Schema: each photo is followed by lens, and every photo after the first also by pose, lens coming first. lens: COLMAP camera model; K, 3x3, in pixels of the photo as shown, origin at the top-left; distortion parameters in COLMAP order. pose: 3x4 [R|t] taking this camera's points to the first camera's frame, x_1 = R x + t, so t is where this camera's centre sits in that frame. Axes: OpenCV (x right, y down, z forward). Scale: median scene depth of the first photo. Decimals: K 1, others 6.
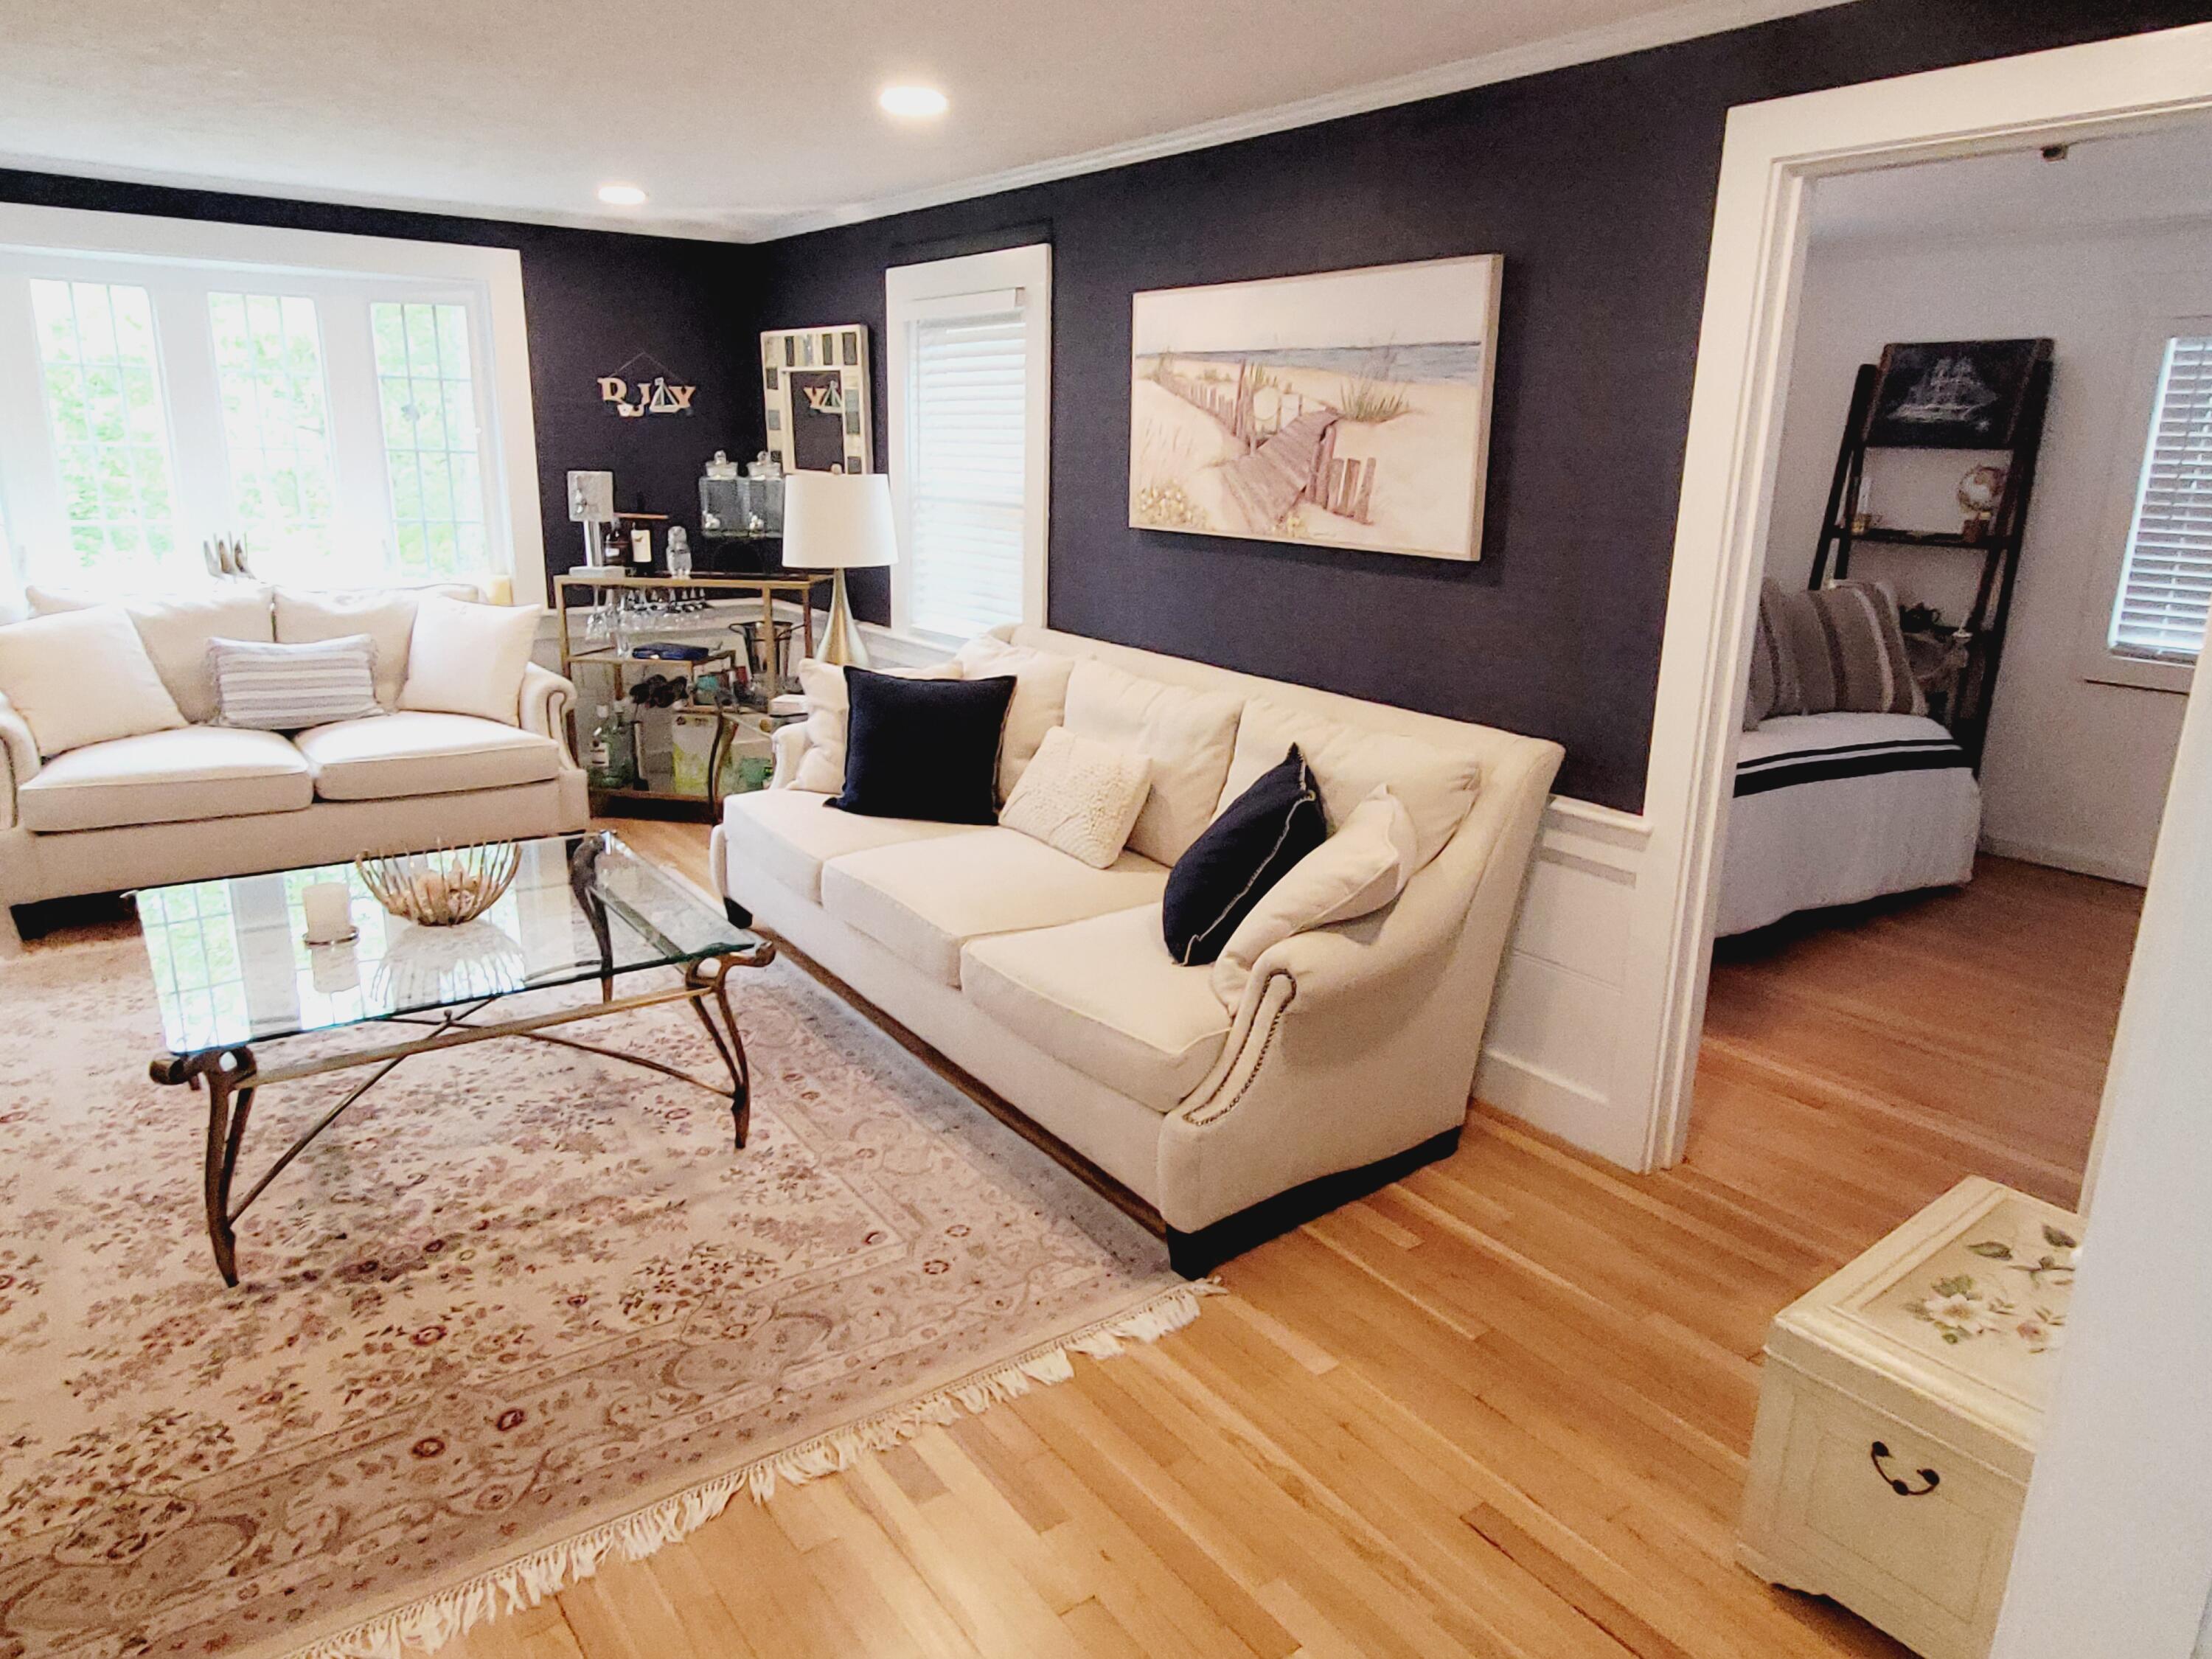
lens RADIAL K [[1425.5, 0, 1114.8], [0, 1425.5, 818.6], [0, 0, 1]] dist [0.003444, 0.001501]
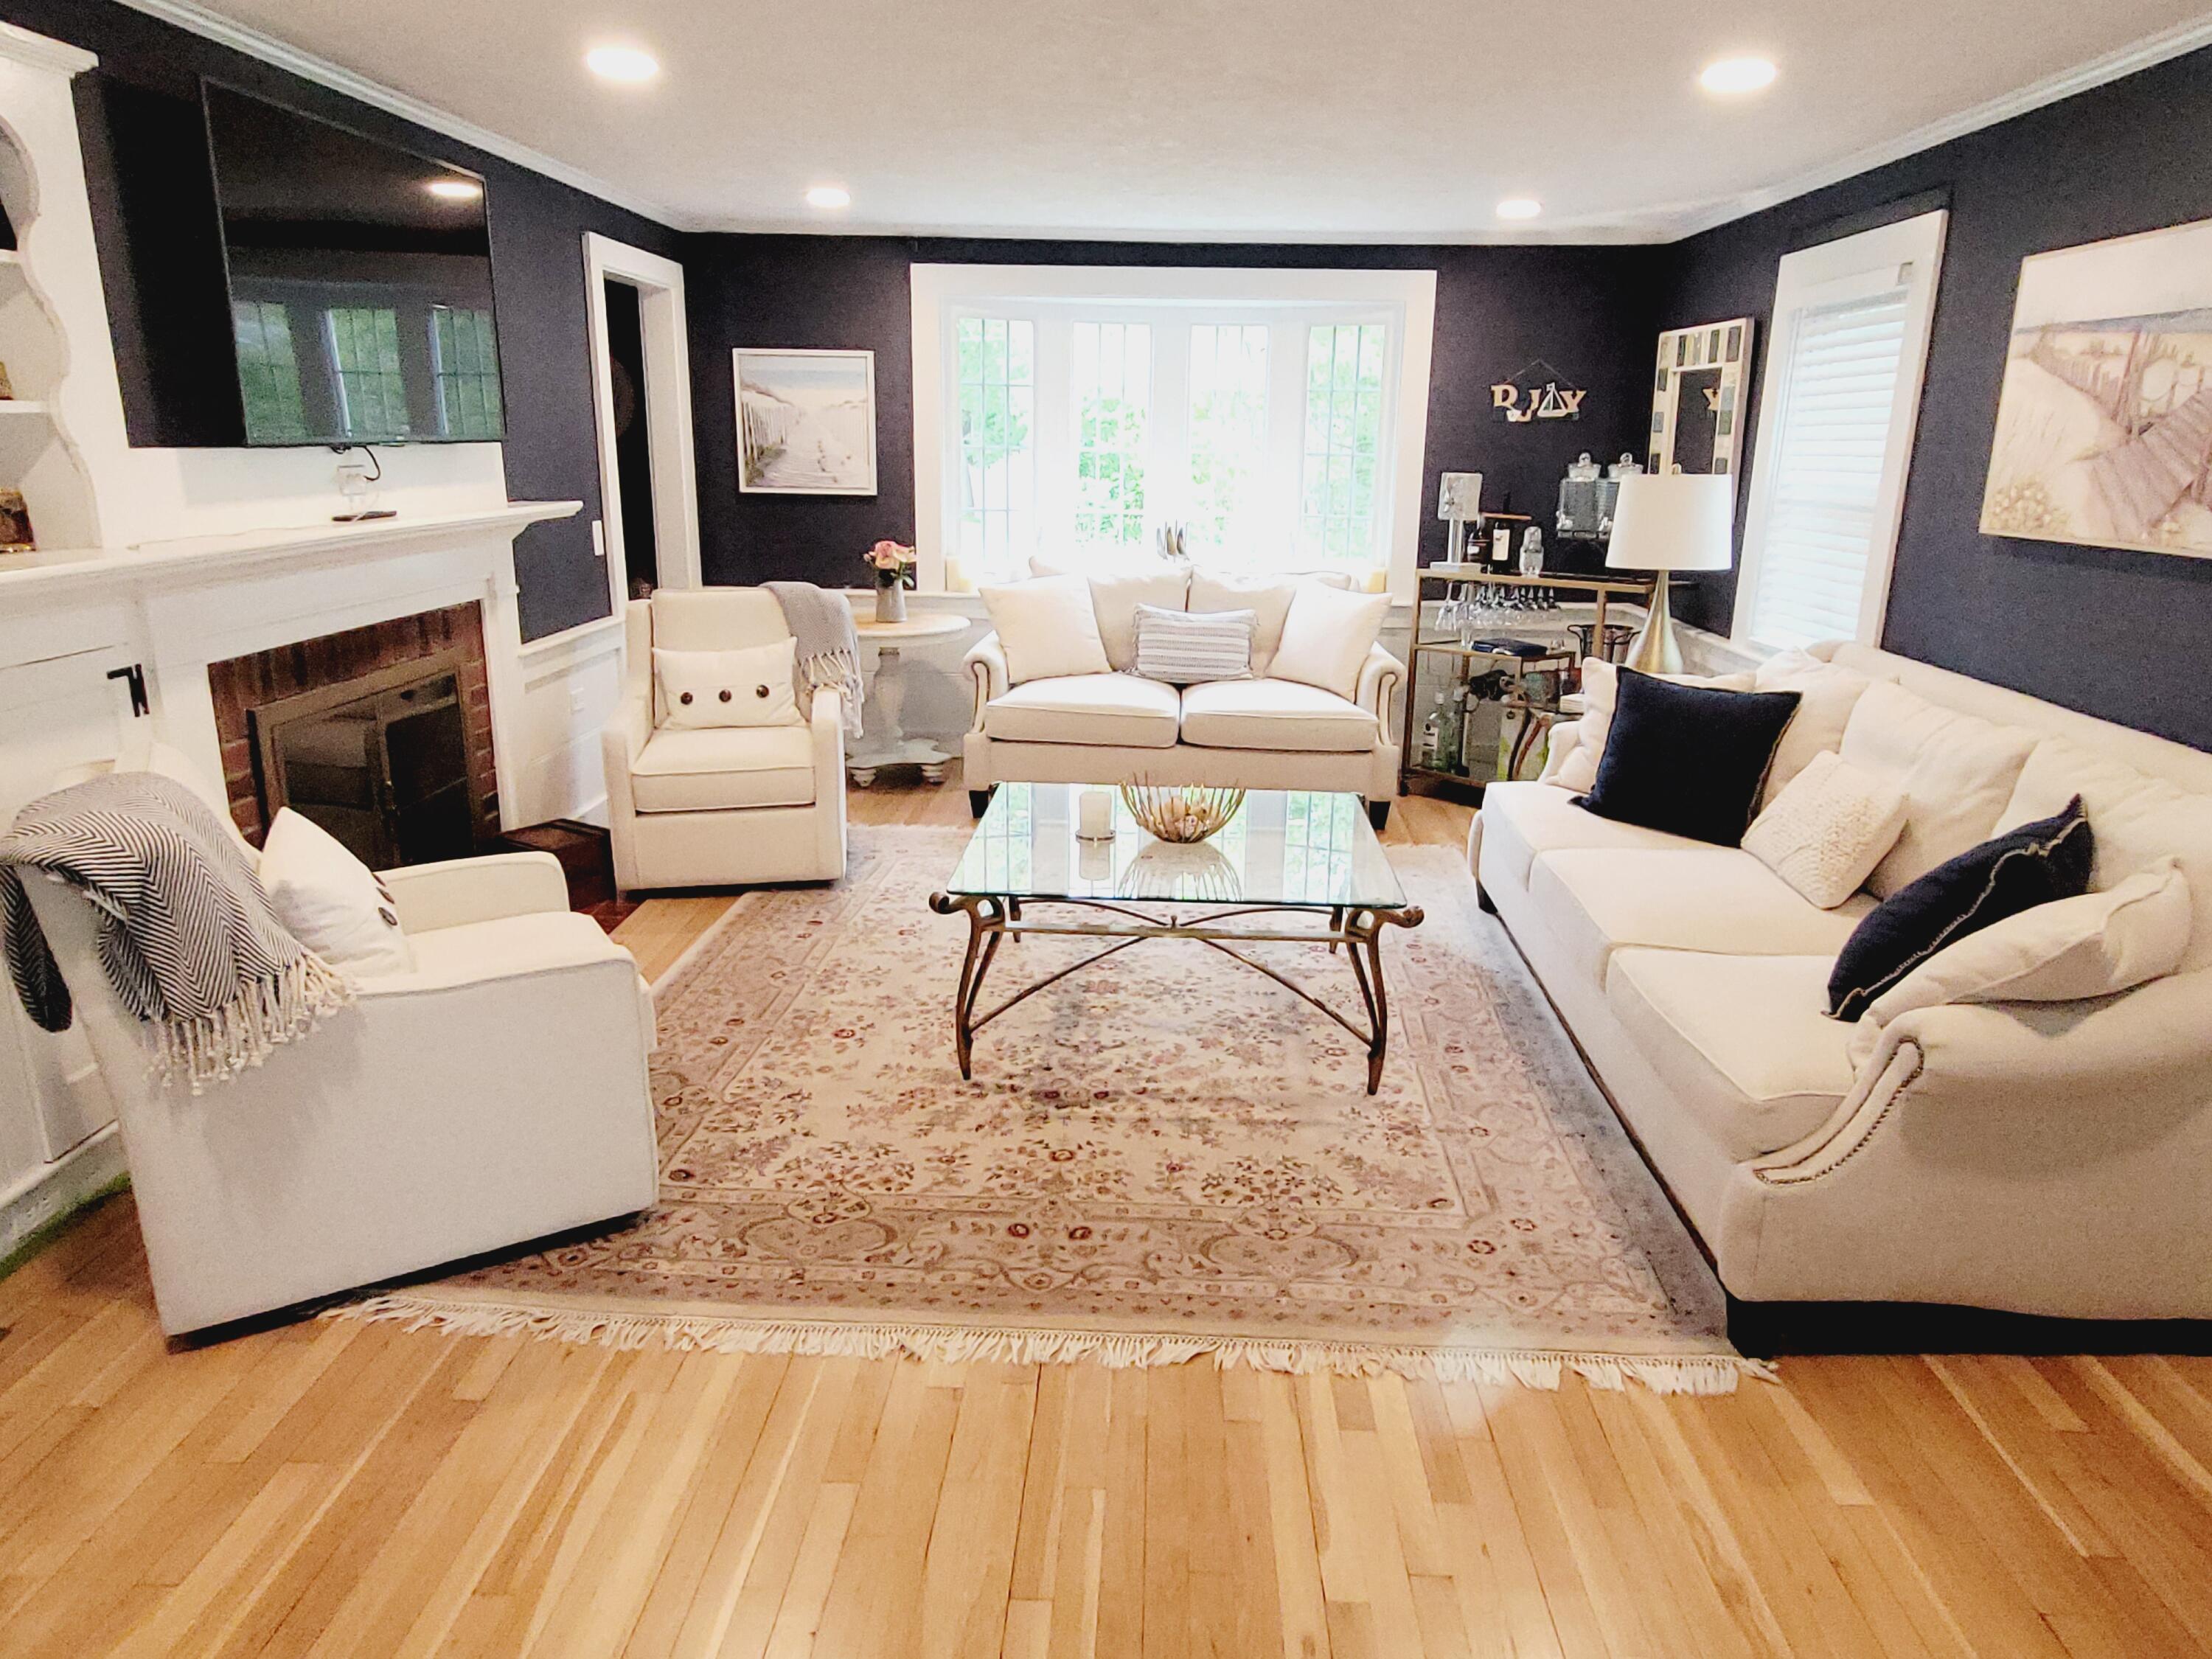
lens RADIAL K [[1425.5, 0, 1118.7], [0, 1425.5, 820.7], [0, 0, 1]] dist [0.003444, 0.001501]
pose [[0.782632, 0.150342, -0.604056, 0.205434], [-0.156579, 0.986741, 0.042719, 0.013518], [0.602470, 0.061149, 0.795796, 0.025747]]
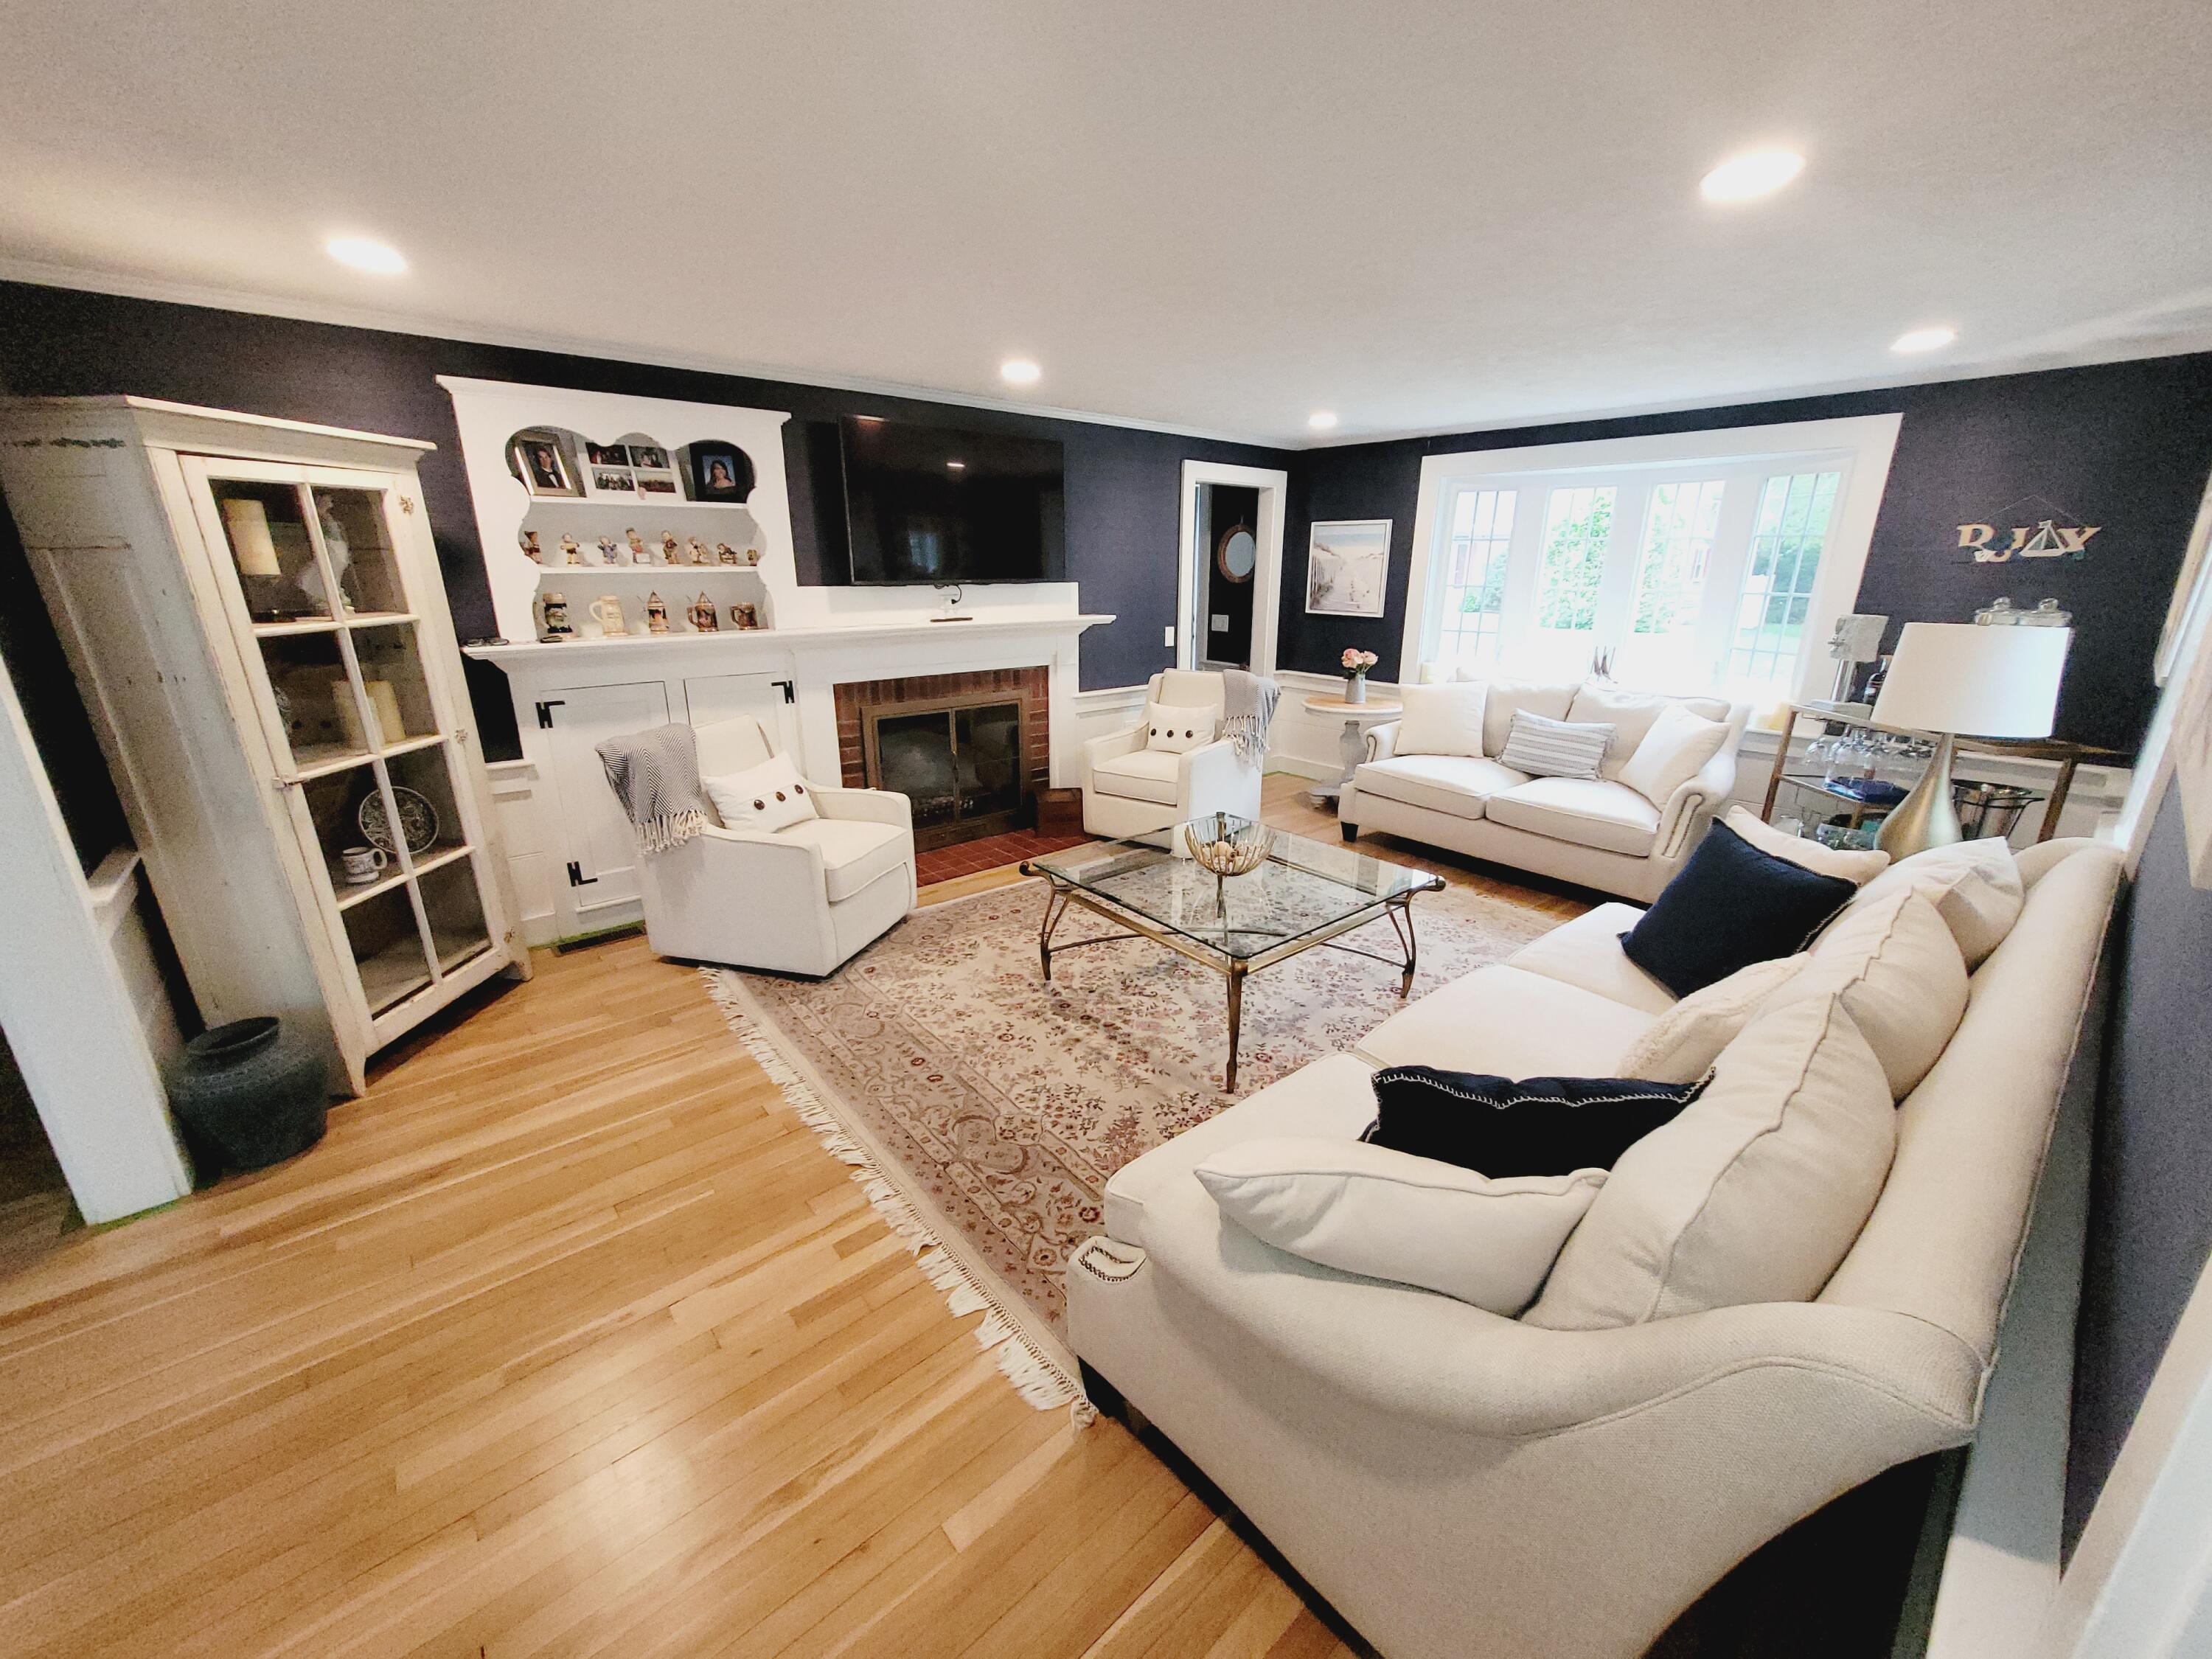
lens RADIAL K [[857.1, 0, 1111.1], [0, 857.1, 828.4], [0, 0, 1]] dist [0.002574, -0.000502]
pose [[0.076356, 0.271245, -0.959477, 0.463698], [-0.262157, 0.933891, 0.243149, -0.183145], [0.962000, 0.232967, 0.142417, 0.720409]]
